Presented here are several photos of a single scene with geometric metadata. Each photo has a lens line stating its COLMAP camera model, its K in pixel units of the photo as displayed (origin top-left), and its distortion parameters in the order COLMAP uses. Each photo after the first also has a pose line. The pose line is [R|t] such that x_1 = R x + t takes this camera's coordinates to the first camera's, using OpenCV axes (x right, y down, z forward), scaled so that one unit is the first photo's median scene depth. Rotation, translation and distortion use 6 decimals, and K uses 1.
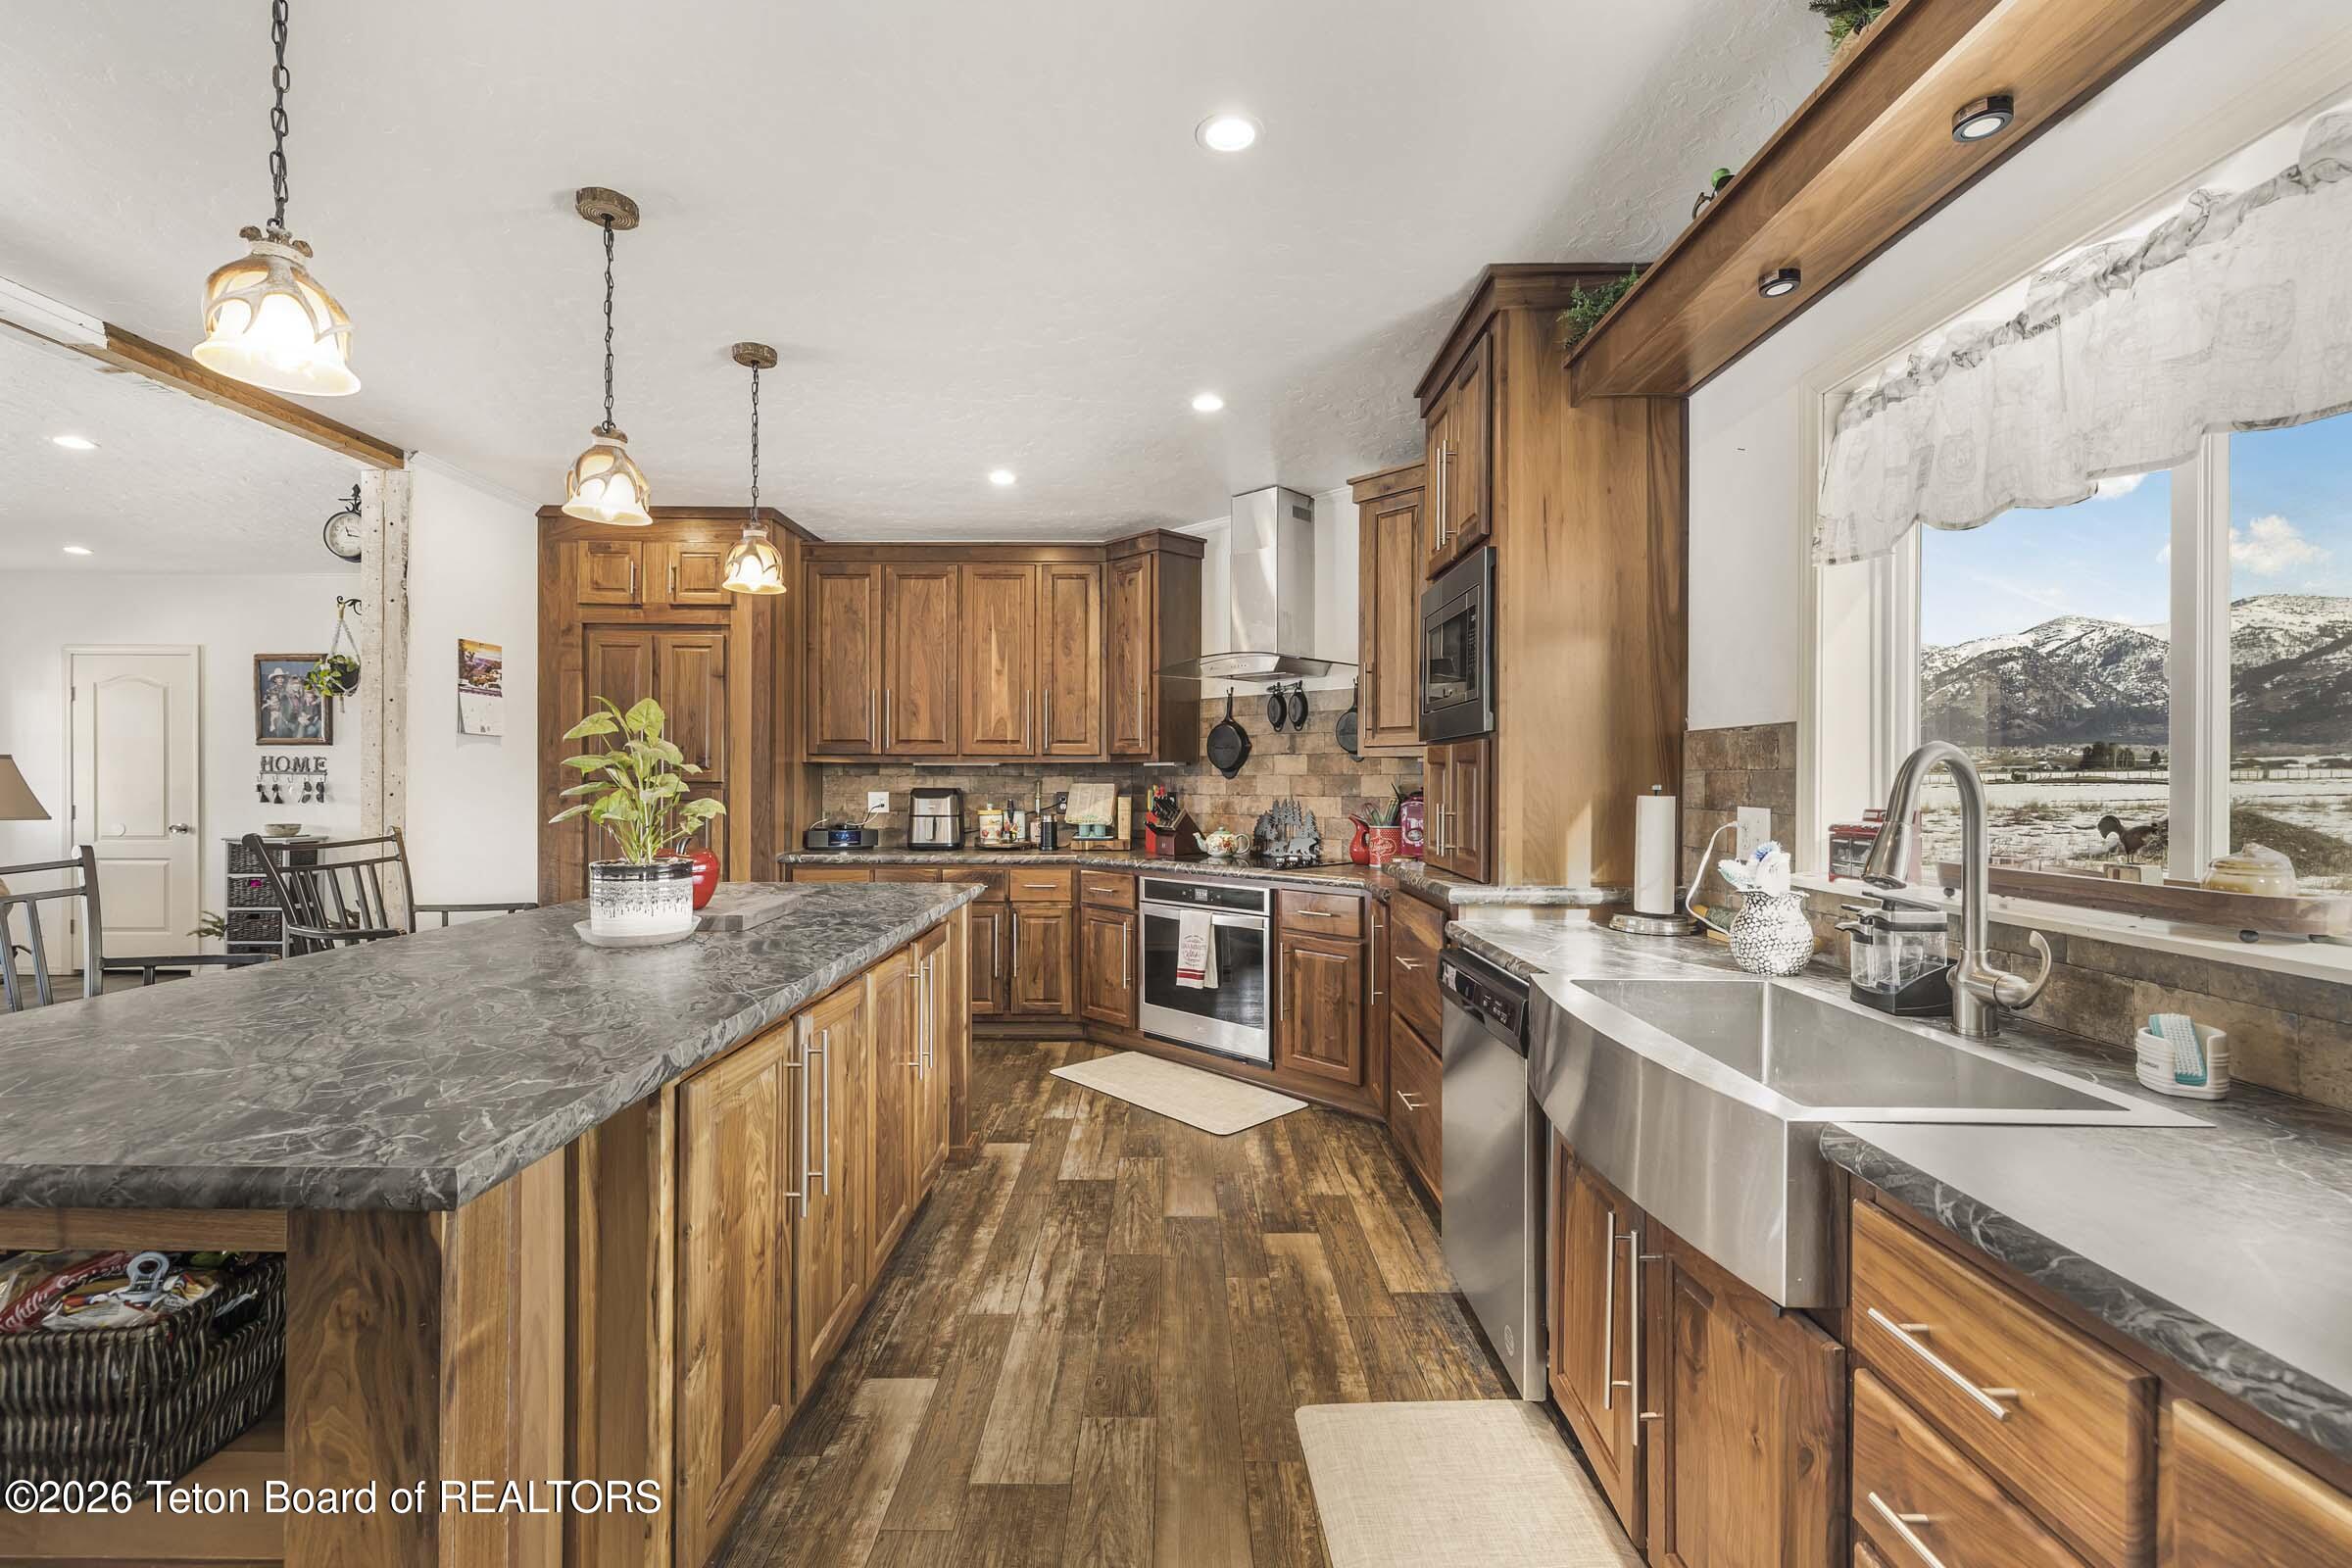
lens RADIAL K [[990.4, 0, 1172.8], [0, 990.4, 776.5], [0, 0, 1]] dist [-0.001159, -0.000188]
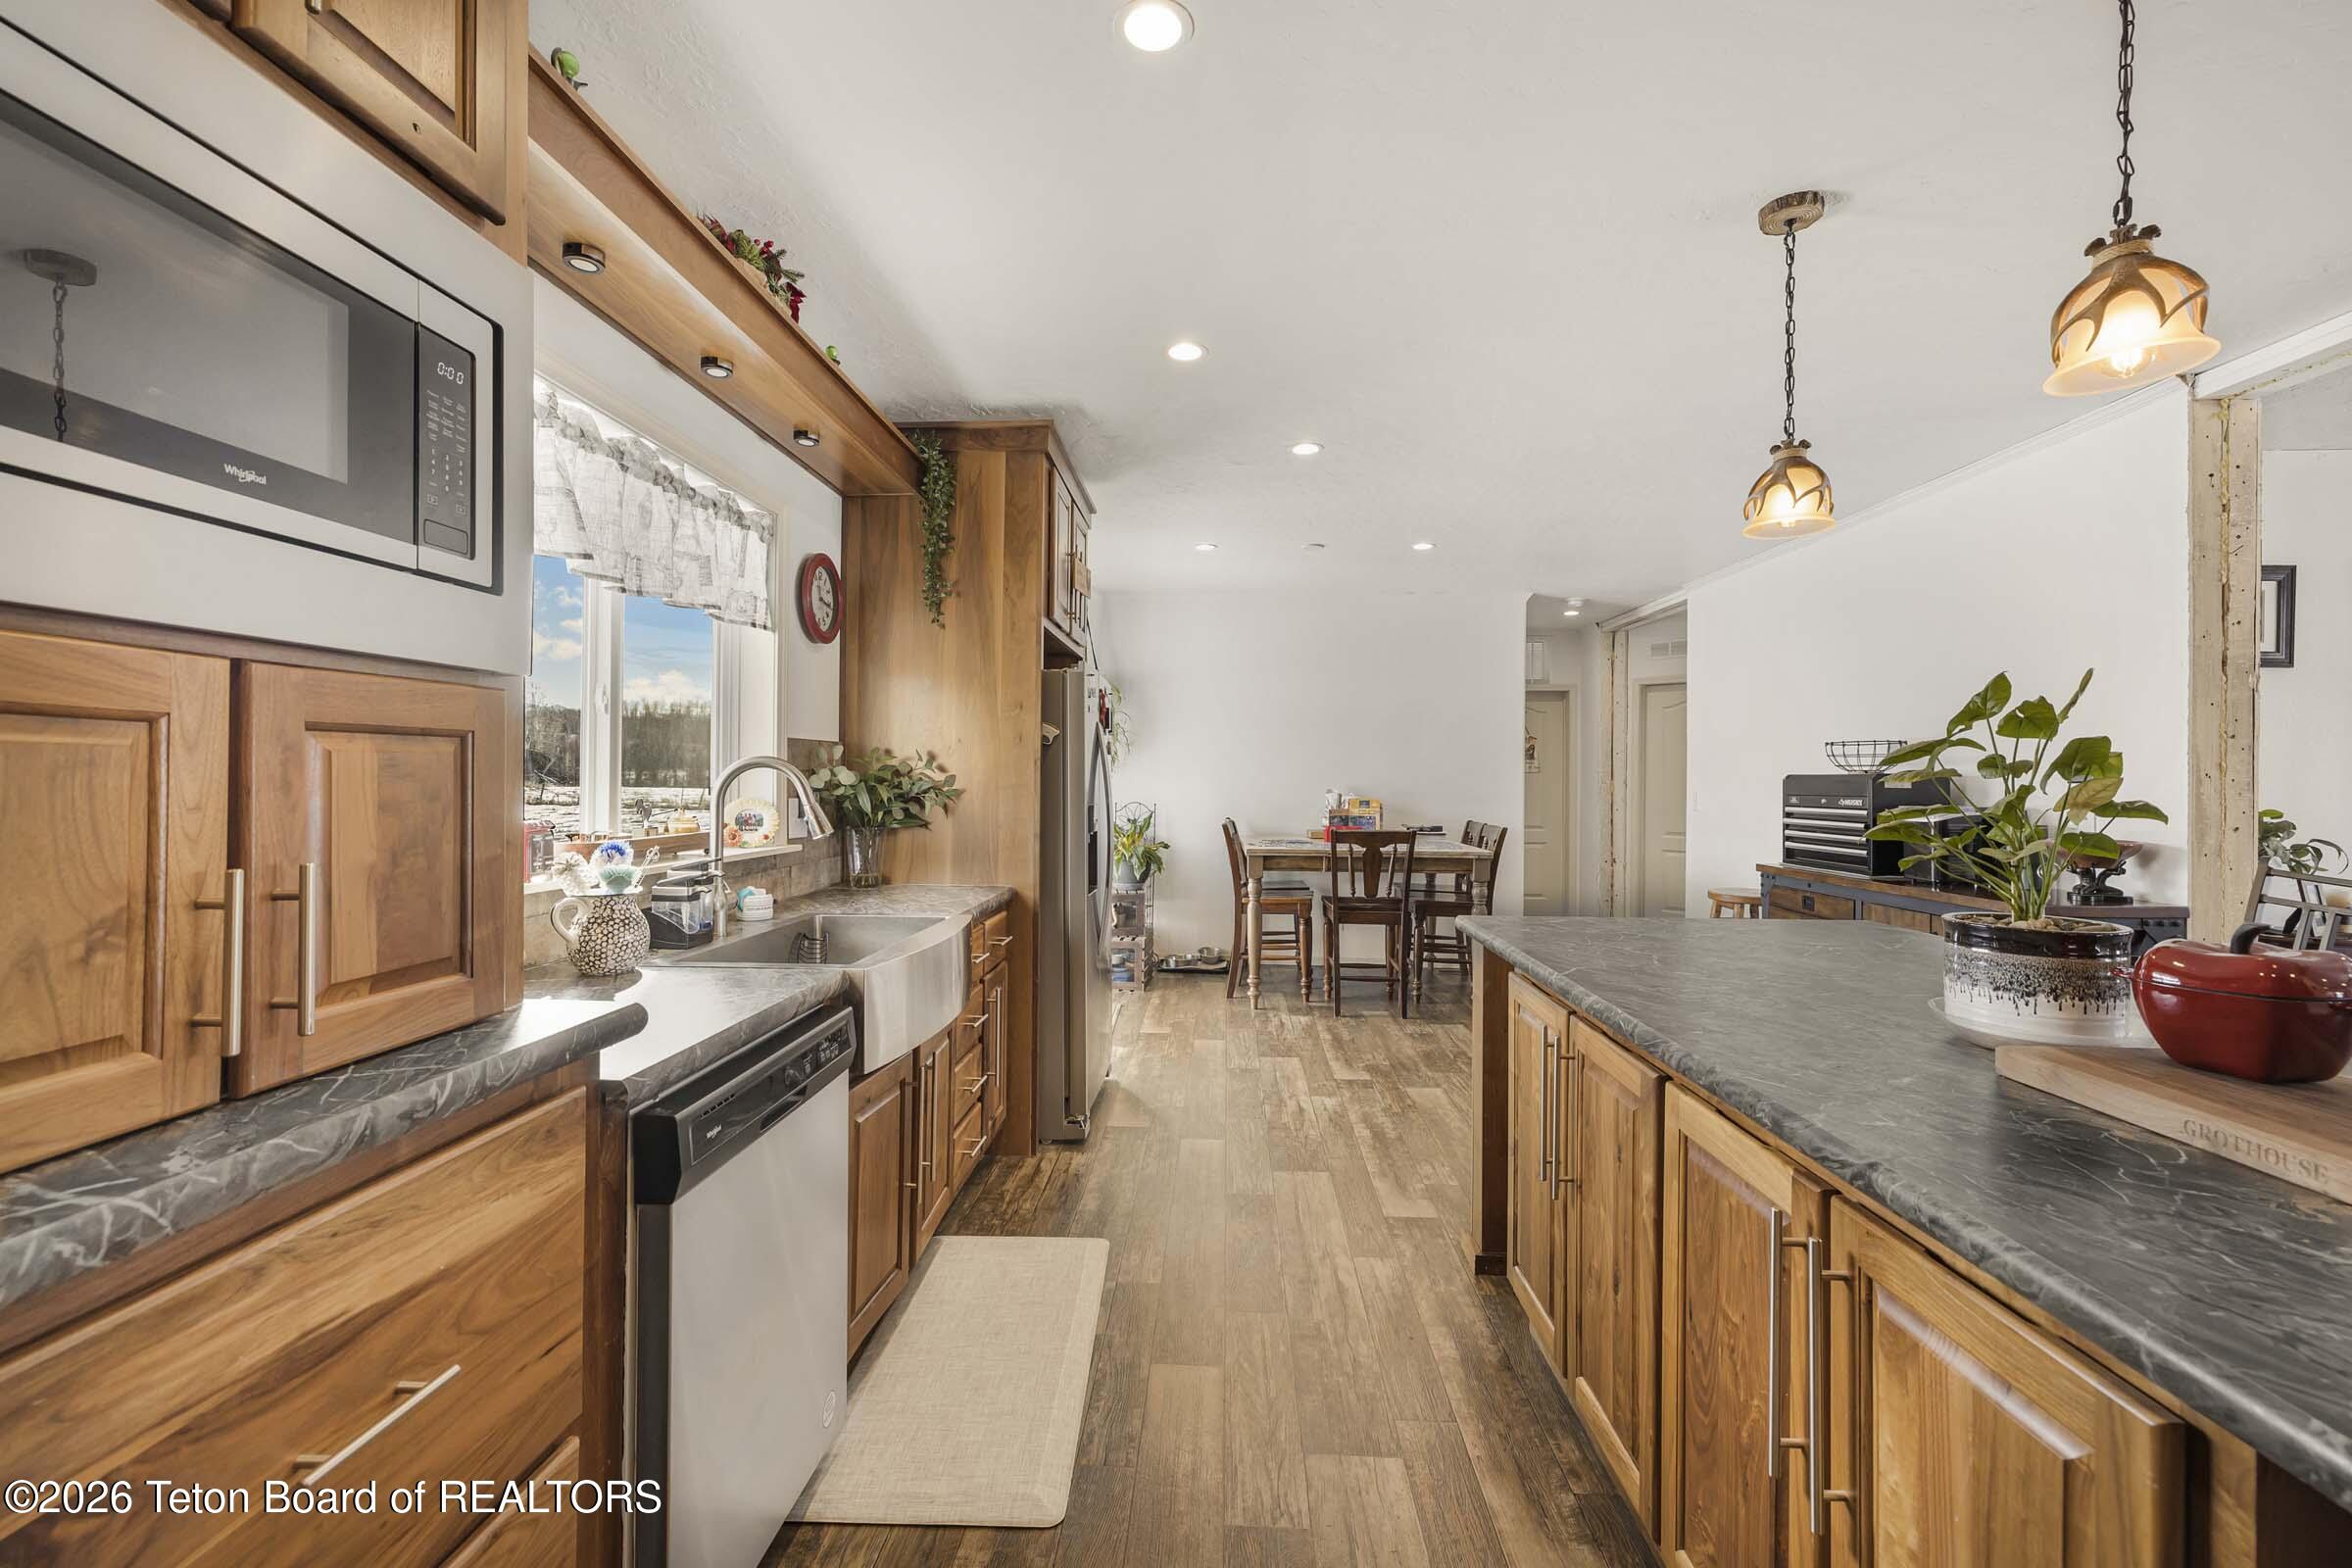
lens RADIAL K [[990.4, 0, 1174.9], [0, 990.4, 774.6], [0, 0, 1]] dist [-0.001159, -0.000188]
pose [[-0.998368, -0.031032, 0.047947, 0.008167], [-0.030853, 0.999514, 0.004462, -0.007298], [-0.048063, 0.002975, -0.998840, 2.041845]]
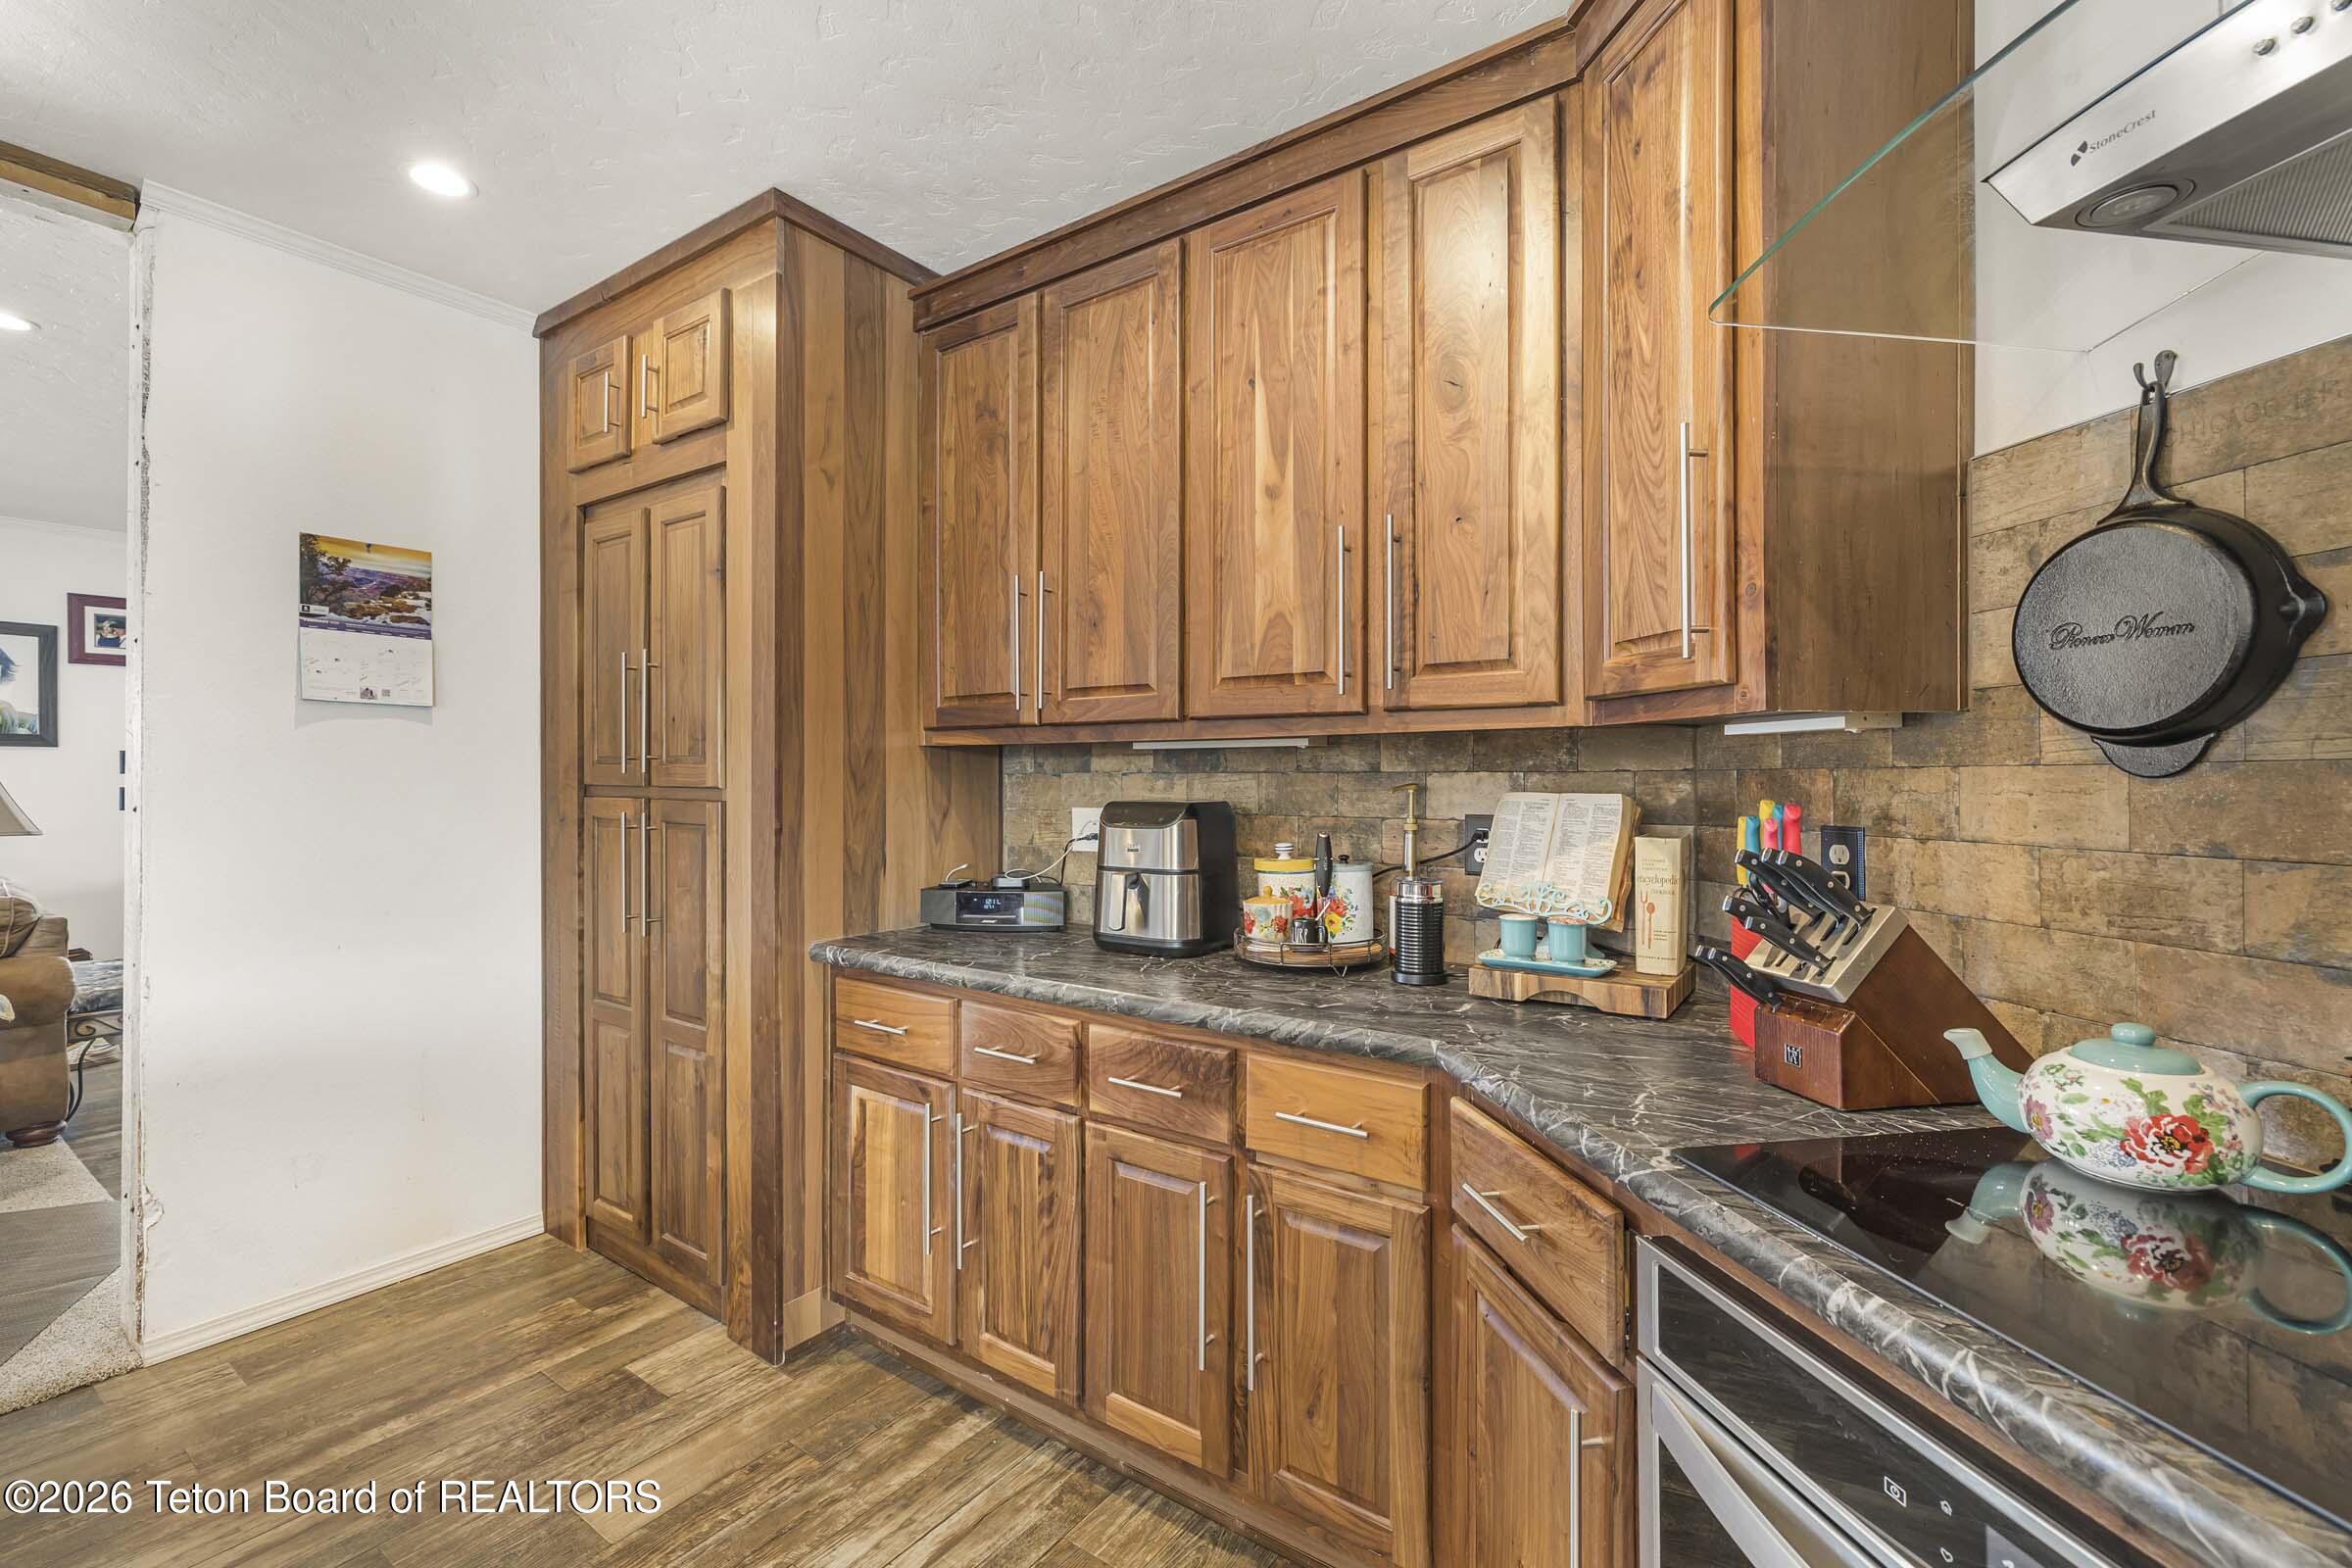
lens RADIAL K [[990.4, 0, 1167.4], [0, 990.4, 771.2], [0, 0, 1]] dist [-0.001159, -0.000188]
pose [[0.810638, -0.006269, -0.585515, 0.009281], [0.002998, 0.999974, -0.006556, 0.001757], [0.585541, 0.003559, 0.810635, 0.697364]]
